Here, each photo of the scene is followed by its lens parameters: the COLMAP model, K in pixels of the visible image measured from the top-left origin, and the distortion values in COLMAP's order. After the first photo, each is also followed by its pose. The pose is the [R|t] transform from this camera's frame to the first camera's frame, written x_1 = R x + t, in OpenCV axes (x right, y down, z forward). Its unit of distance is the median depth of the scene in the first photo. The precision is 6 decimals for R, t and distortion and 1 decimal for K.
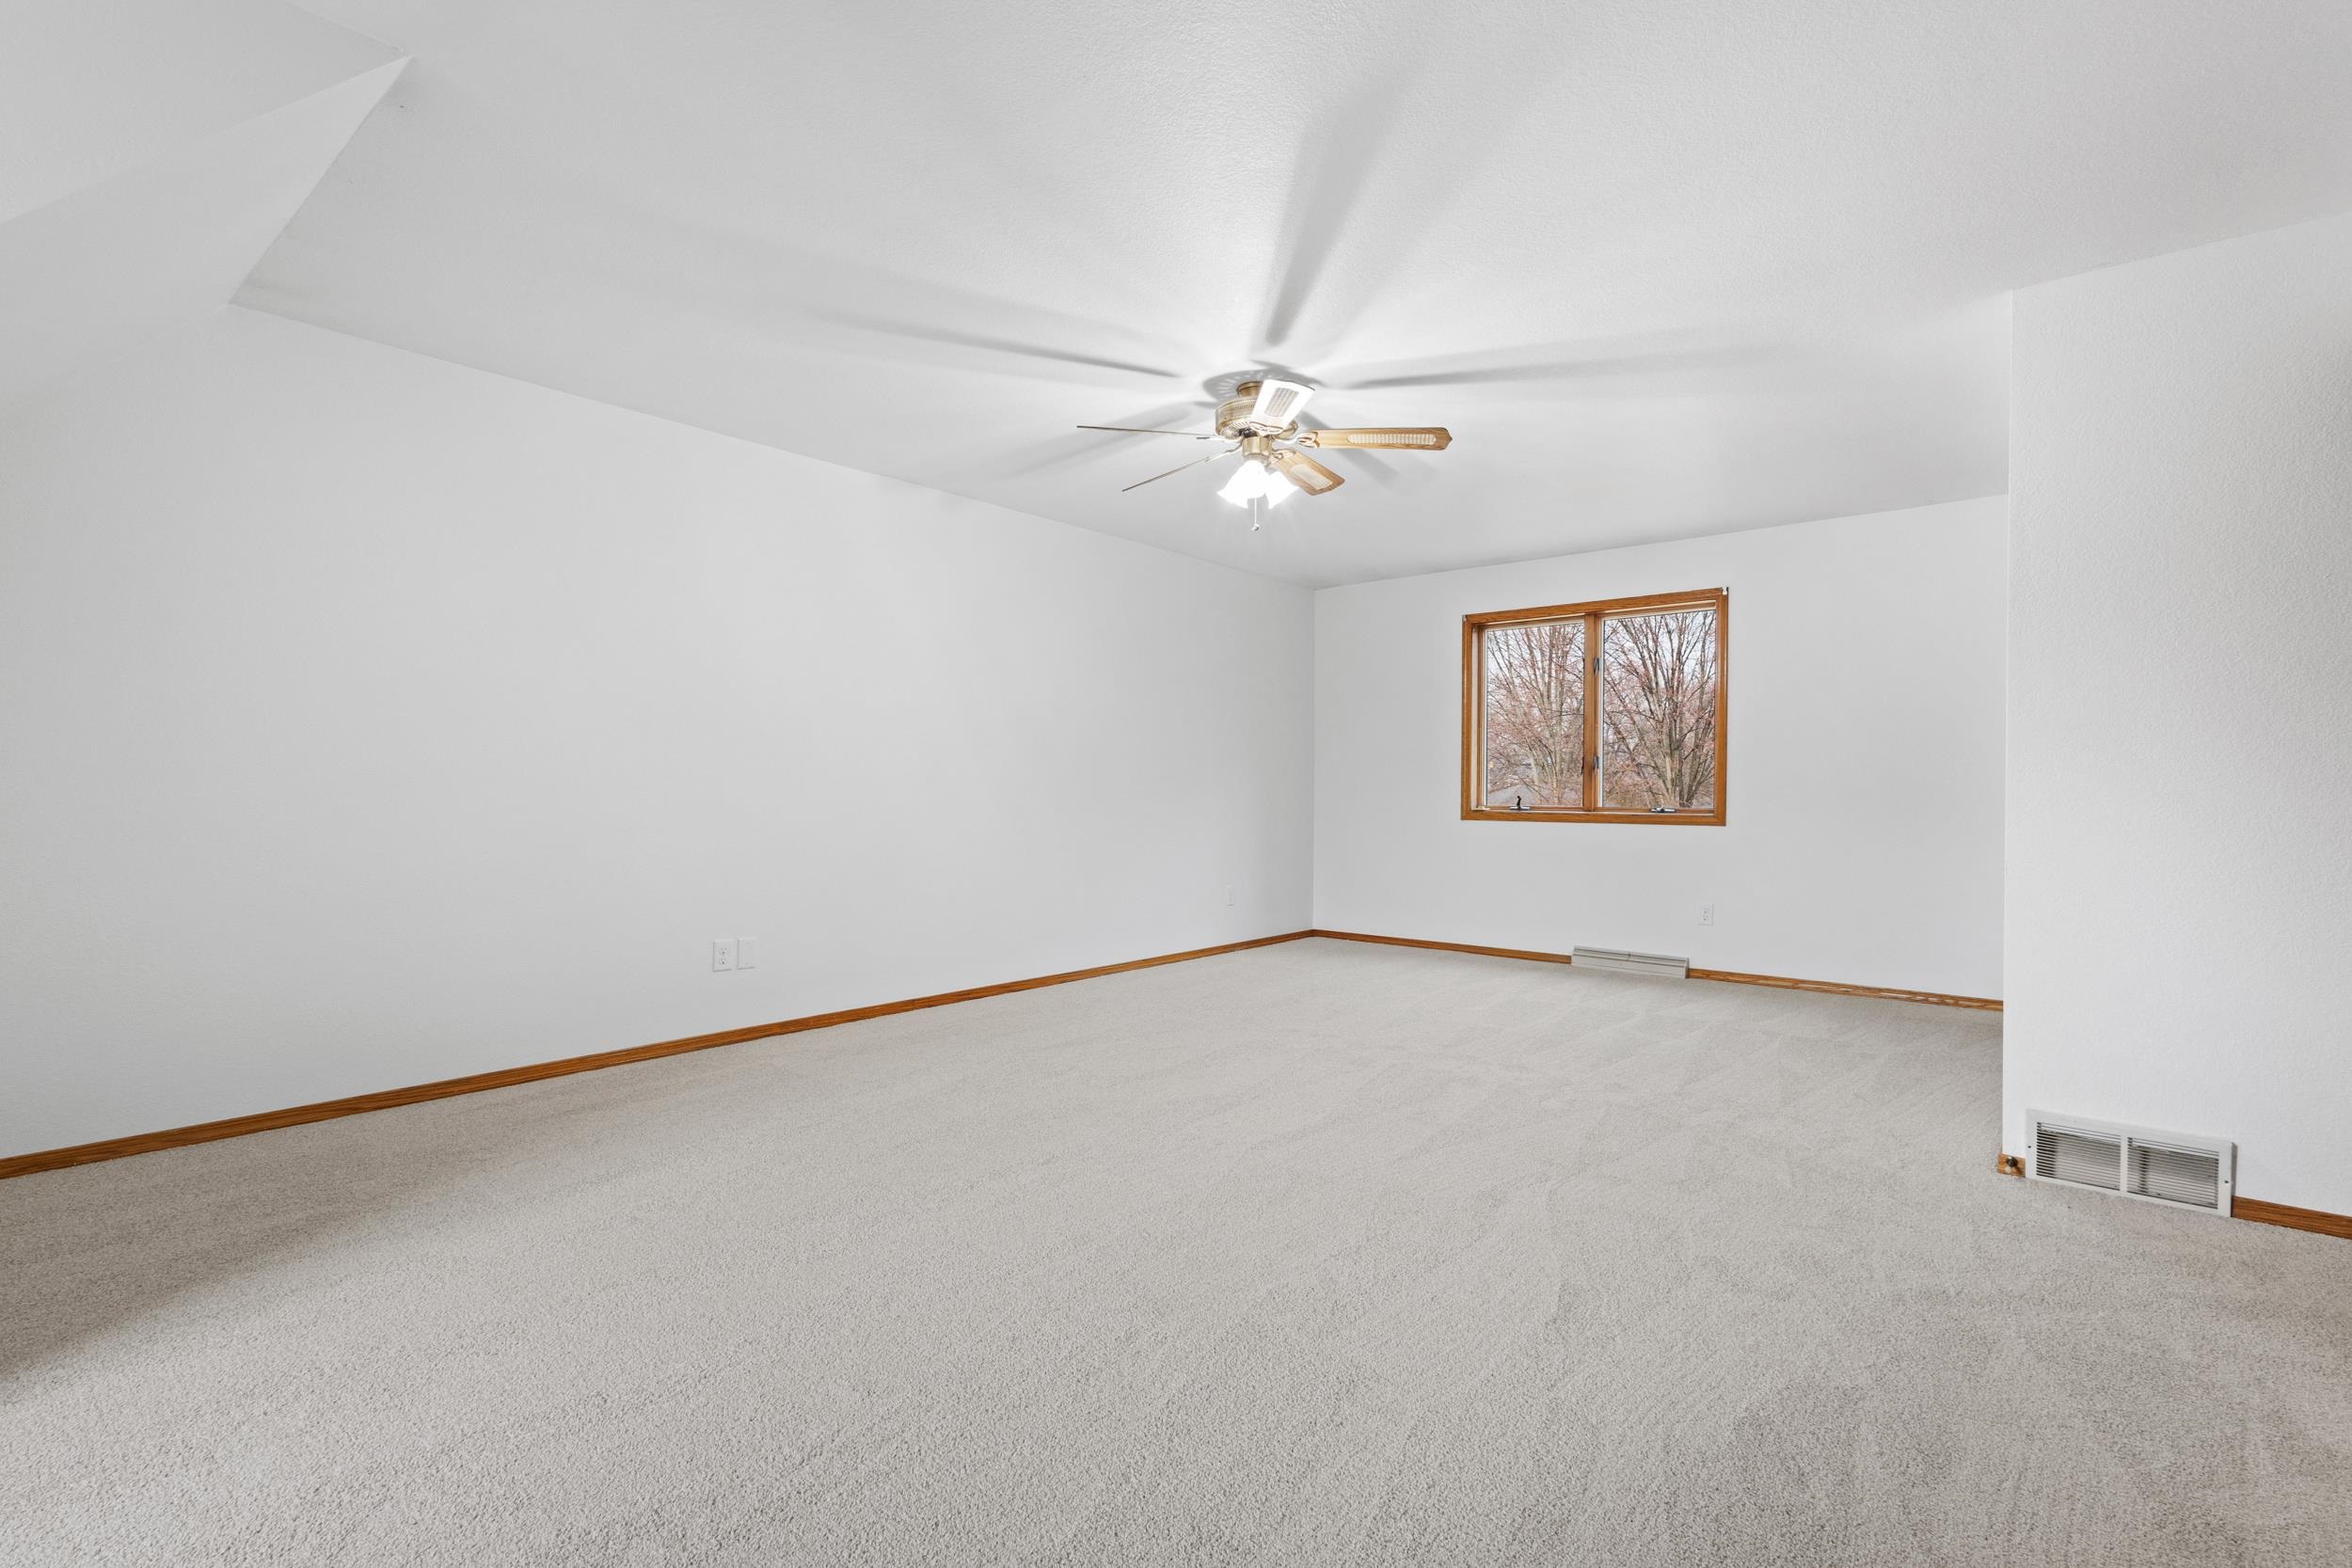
lens RADIAL K [[1087.6, 0, 1175.3], [0, 1087.6, 792.1], [0, 0, 1]] dist [0.011937, -0.003328]
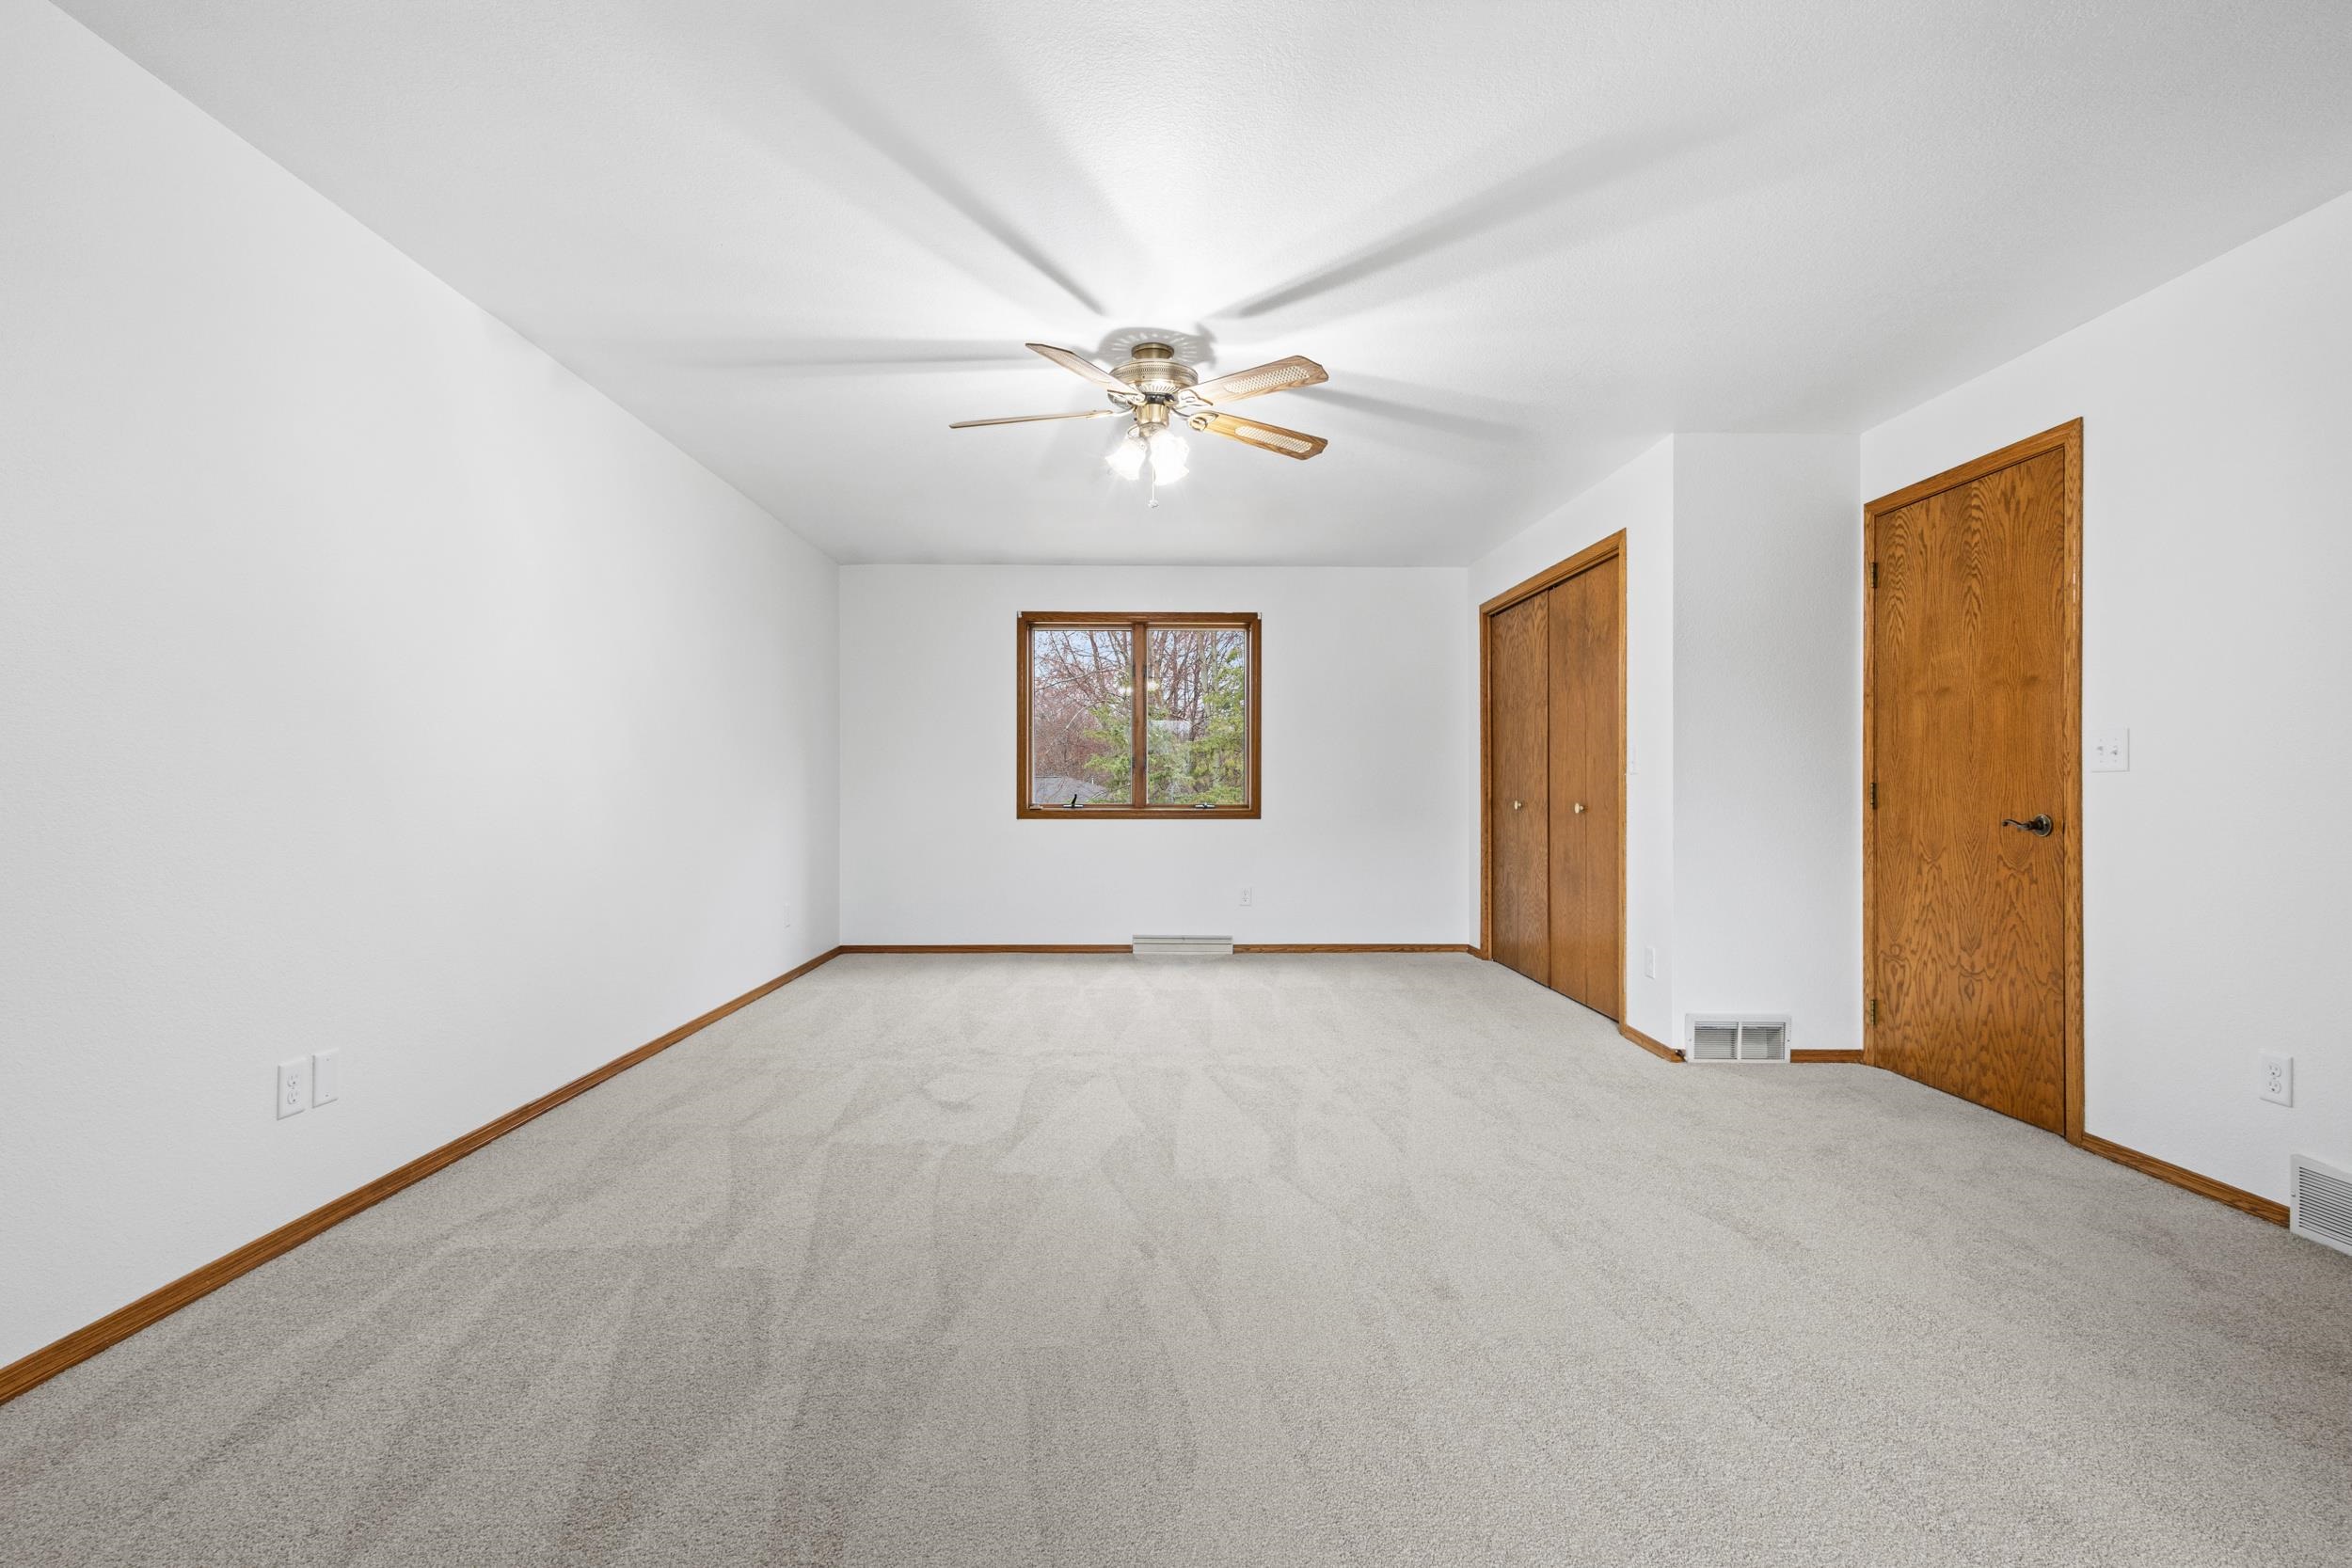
lens RADIAL K [[1087.6, 0, 1169.9], [0, 1087.6, 782.7], [0, 0, 1]] dist [0.011937, -0.003328]
pose [[0.746712, -0.000826, 0.665147, -0.304319], [0.004345, 0.999984, -0.003635, -0.003428], [-0.665133, 0.005604, 0.746704, 0.180752]]
